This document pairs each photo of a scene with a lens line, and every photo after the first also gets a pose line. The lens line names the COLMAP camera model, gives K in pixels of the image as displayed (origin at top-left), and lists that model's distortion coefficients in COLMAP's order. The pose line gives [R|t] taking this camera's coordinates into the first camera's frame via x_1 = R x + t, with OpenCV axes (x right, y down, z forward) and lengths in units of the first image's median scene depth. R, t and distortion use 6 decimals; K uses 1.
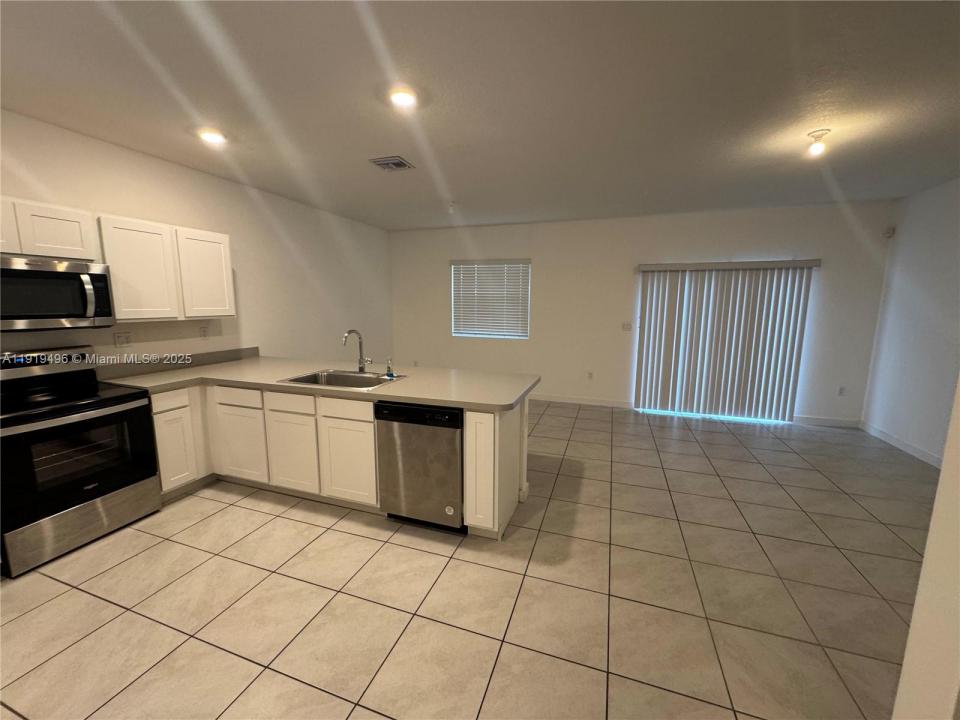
lens RADIAL K [[382.8, 0, 476.8], [0, 382.8, 361.9], [0, 0, 1]] dist [-0.006101, 0.000482]
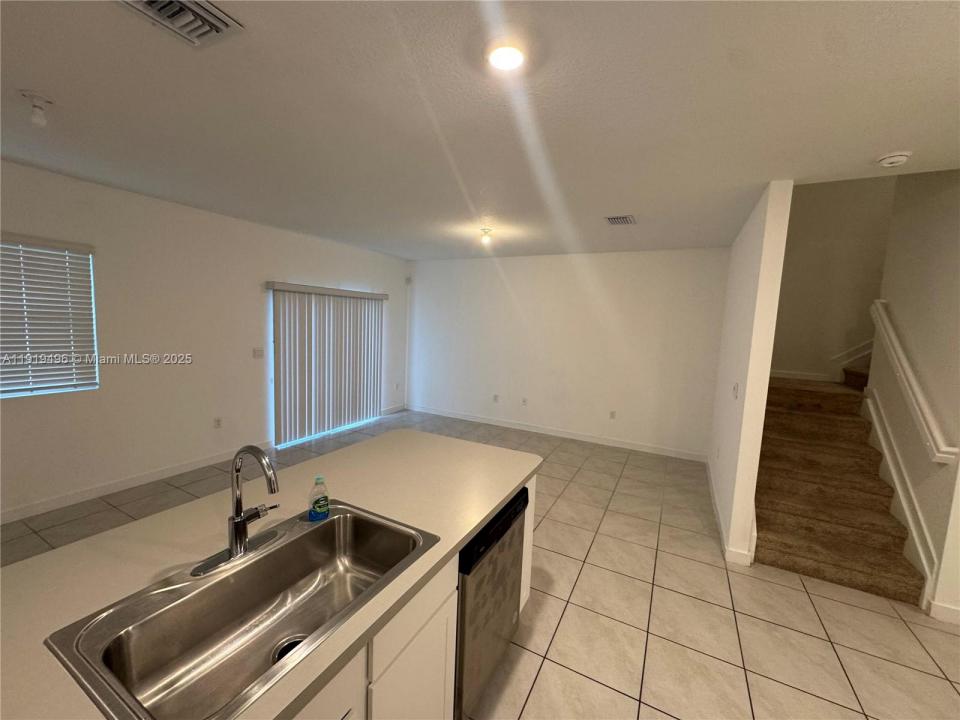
lens RADIAL K [[382.8, 0, 482.1], [0, 382.8, 358.1], [0, 0, 1]] dist [-0.006101, 0.000482]
pose [[0.137079, -0.094642, 0.986028, -0.686494], [0.108905, 0.990831, 0.079963, -0.181742], [-0.984555, 0.096422, 0.146129, 0.762851]]
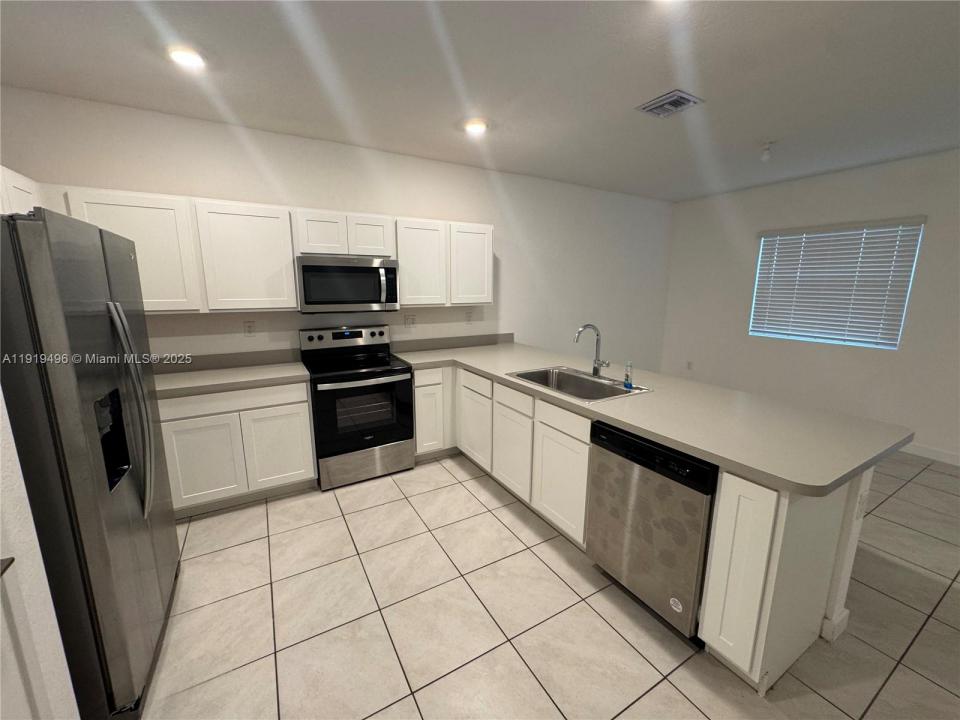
lens RADIAL K [[382.8, 0, 476.9], [0, 382.8, 361.3], [0, 0, 1]] dist [-0.006101, 0.000482]
pose [[0.759776, 0.119730, -0.639065, 0.033271], [-0.096735, 0.992775, 0.070992, -0.041913], [0.642948, 0.007882, 0.765869, 0.219129]]
